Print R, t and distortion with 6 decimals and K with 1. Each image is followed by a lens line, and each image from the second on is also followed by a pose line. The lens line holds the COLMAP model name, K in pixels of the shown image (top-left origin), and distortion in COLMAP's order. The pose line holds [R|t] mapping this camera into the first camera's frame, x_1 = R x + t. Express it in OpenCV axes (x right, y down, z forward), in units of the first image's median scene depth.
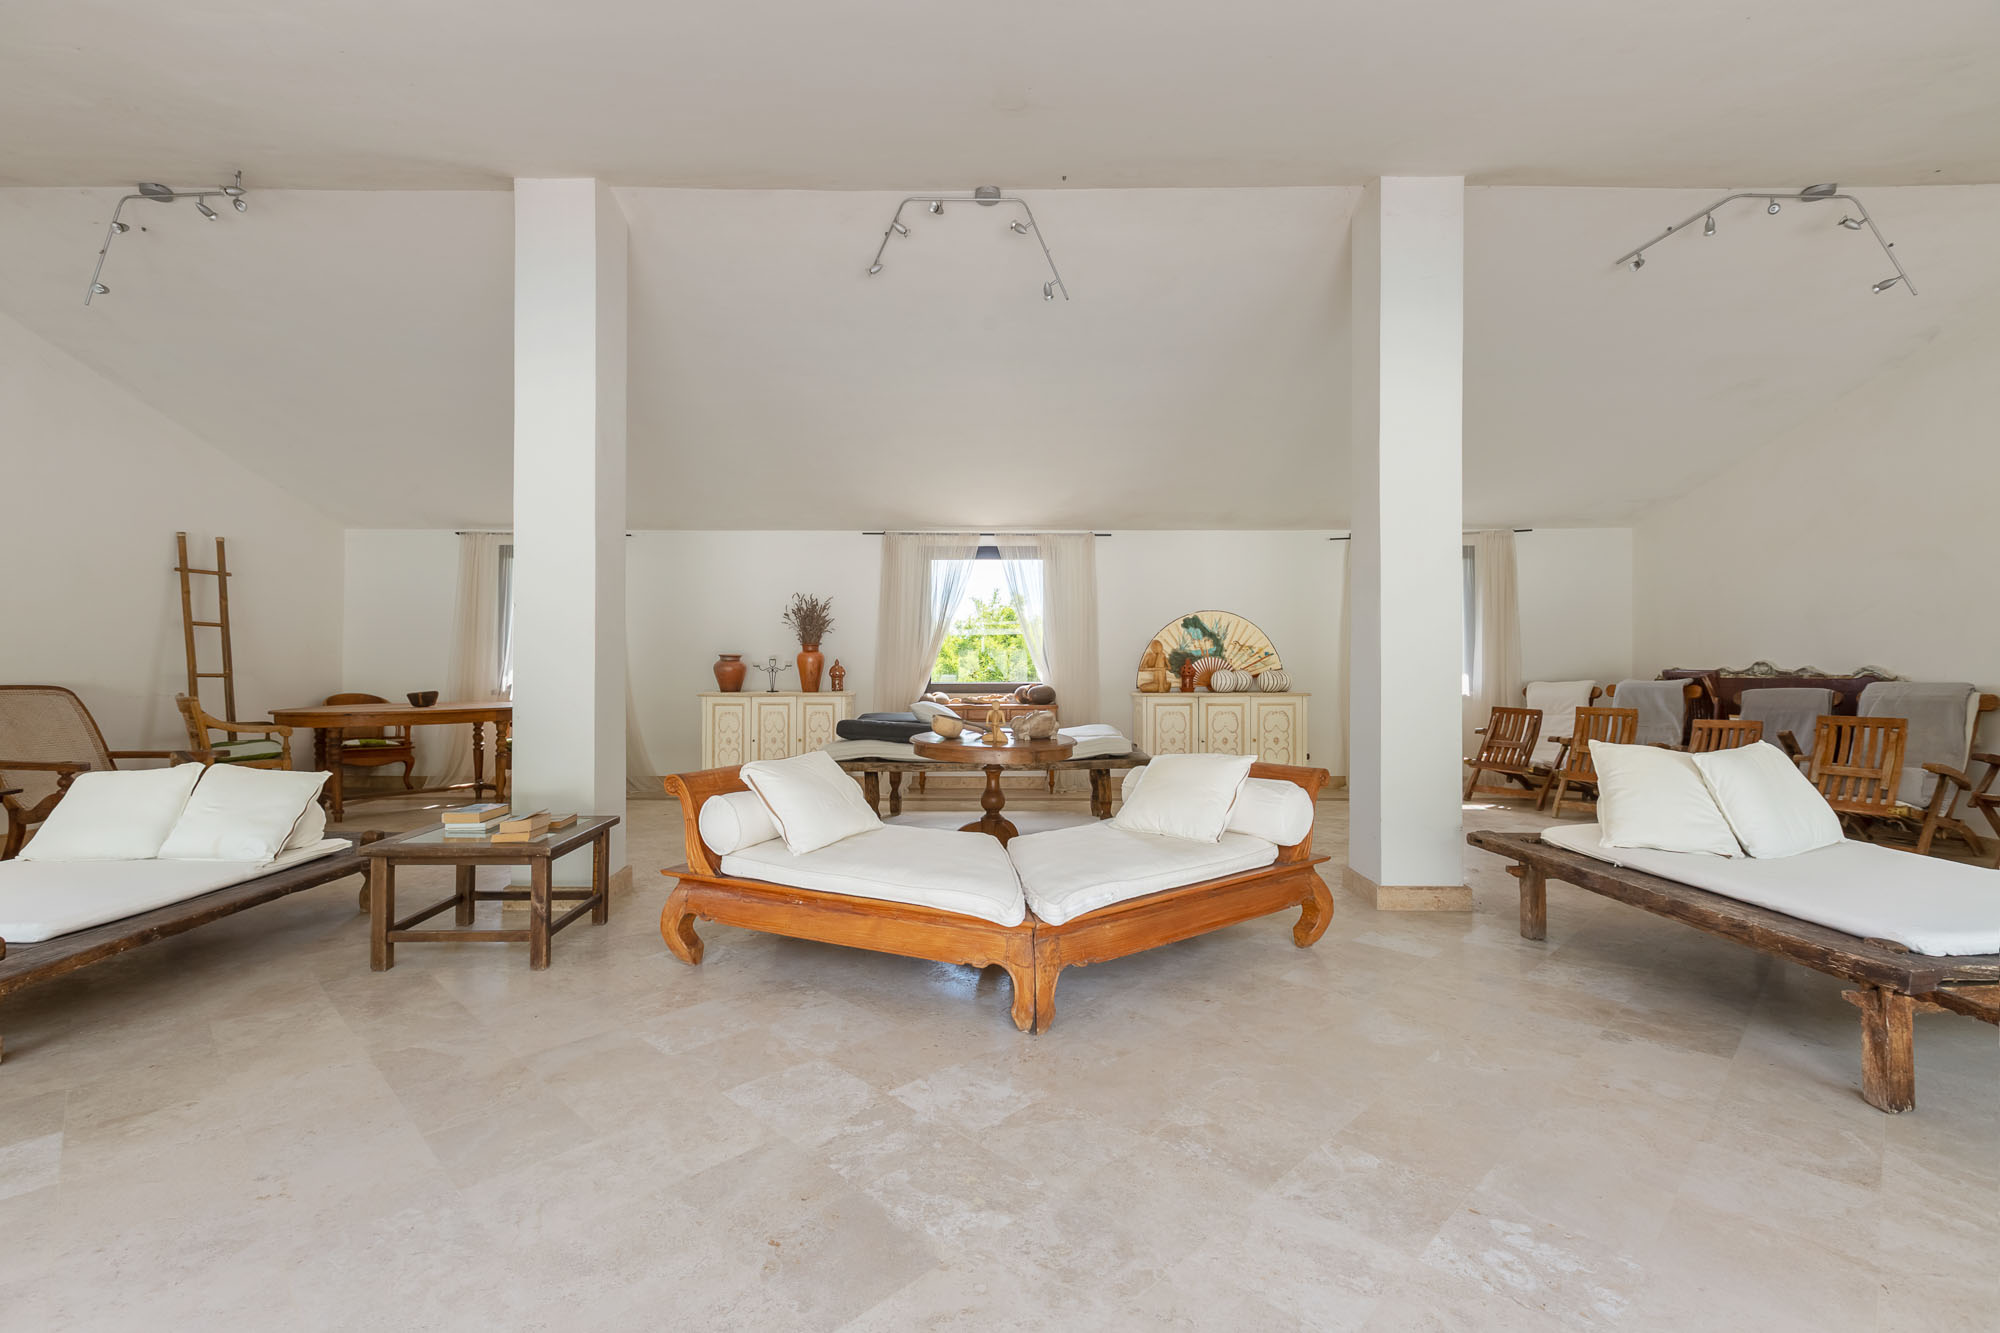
lens RADIAL K [[963.3, 0, 1000.0], [0, 963.3, 666.5], [0, 0, 1]] dist [-0.001156, 0.000073]
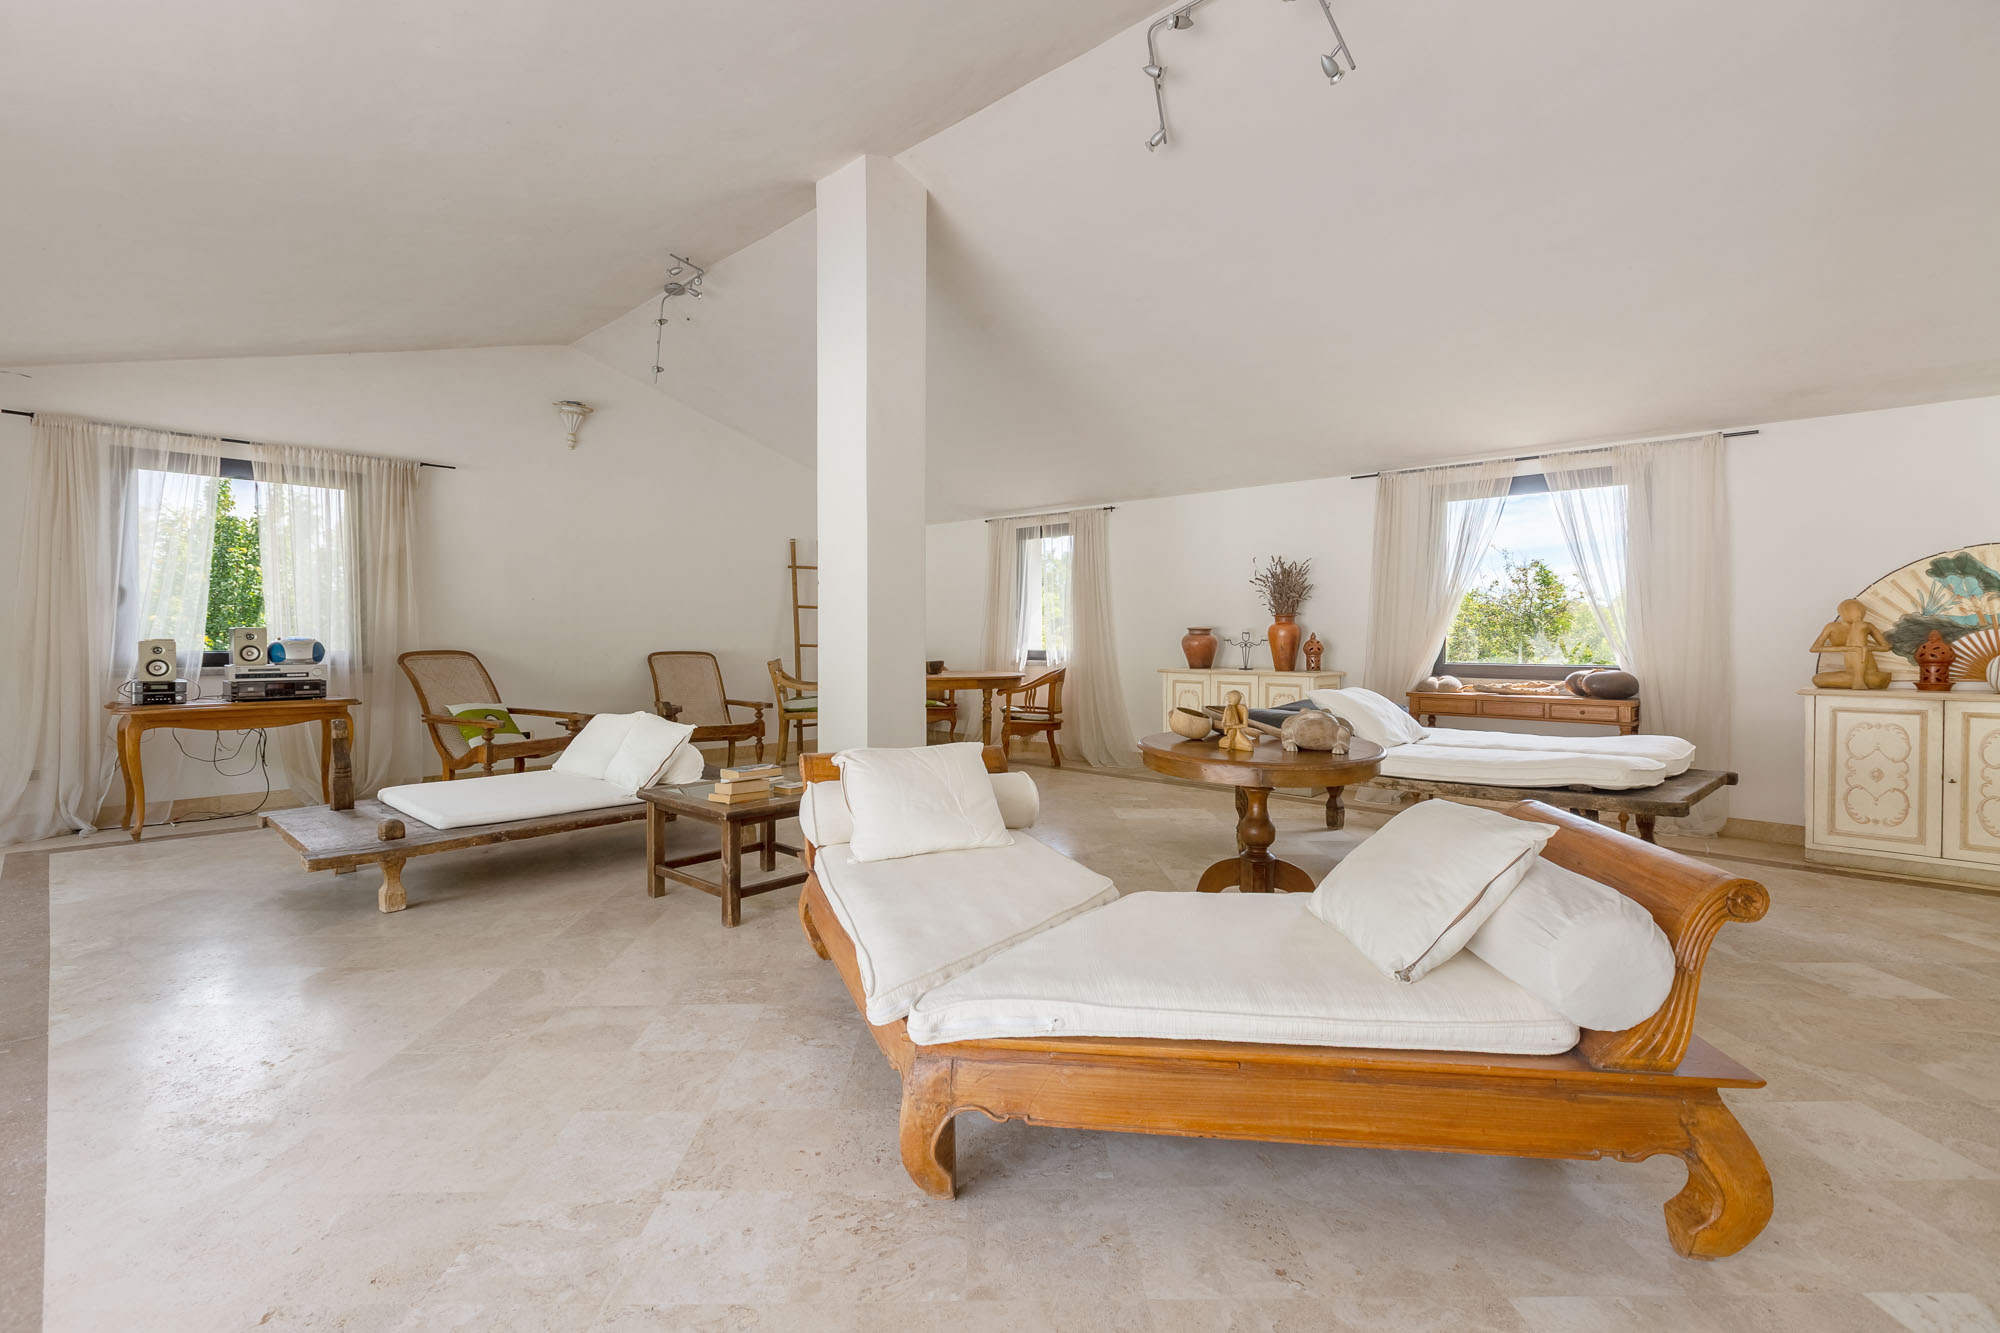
lens RADIAL K [[919.3, 0, 992.2], [0, 919.3, 654.8], [0, 0, 1]] dist [0.000792, 0.000011]
pose [[0.693620, 0.015970, -0.720164, 0.222910], [-0.004642, 0.999833, 0.017701, -0.001343], [0.720326, -0.008935, 0.693578, 0.256297]]
